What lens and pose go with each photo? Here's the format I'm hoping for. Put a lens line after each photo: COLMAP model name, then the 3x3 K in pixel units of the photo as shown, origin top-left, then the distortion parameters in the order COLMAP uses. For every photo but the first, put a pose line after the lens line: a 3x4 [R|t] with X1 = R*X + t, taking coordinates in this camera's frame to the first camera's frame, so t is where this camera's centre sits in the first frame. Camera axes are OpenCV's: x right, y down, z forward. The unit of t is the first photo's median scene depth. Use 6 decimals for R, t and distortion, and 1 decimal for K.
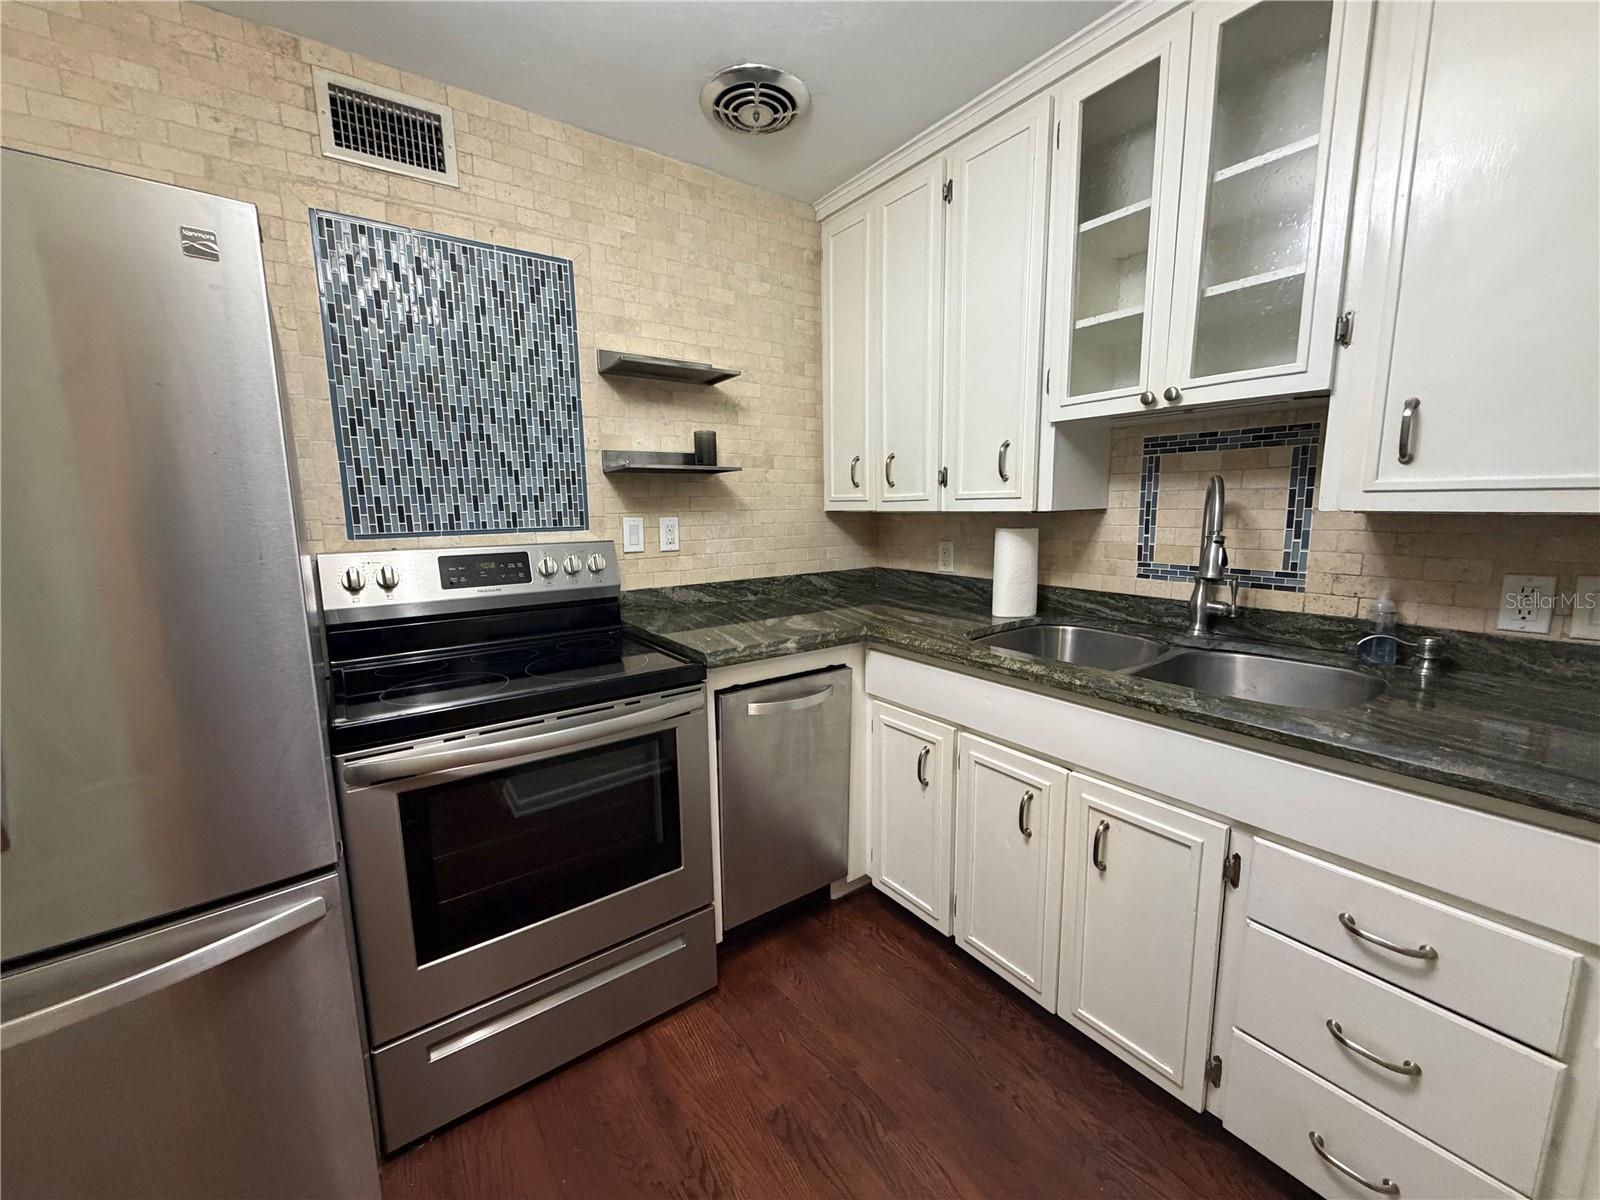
lens RADIAL K [[635.5, 0, 795.8], [0, 635.5, 598.9], [0, 0, 1]] dist [-0.000436, -0.000088]
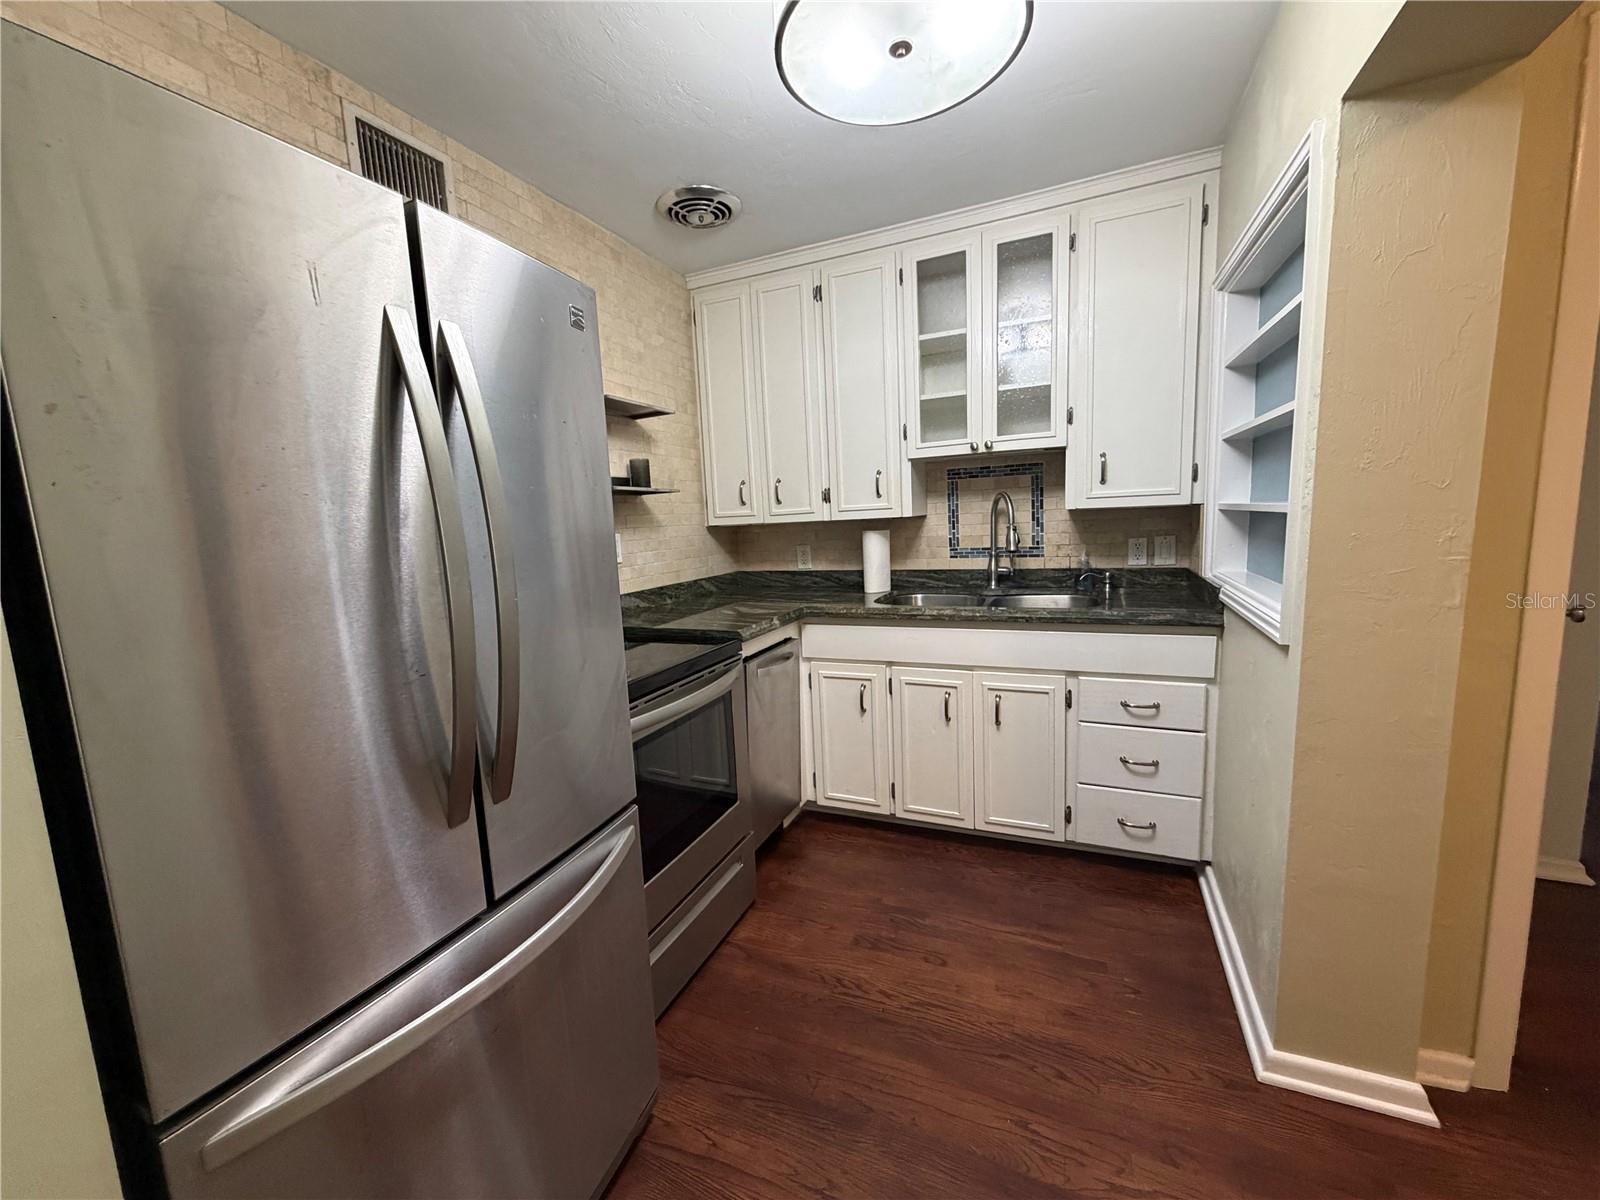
lens RADIAL K [[635.5, 0, 795.8], [0, 635.5, 598.9], [0, 0, 1]] dist [-0.000436, -0.000088]
pose [[0.861445, -0.090672, 0.499690, -0.613195], [0.110381, 0.993840, -0.009953, 0.041697], [-0.495710, 0.063730, 0.866147, -0.163612]]
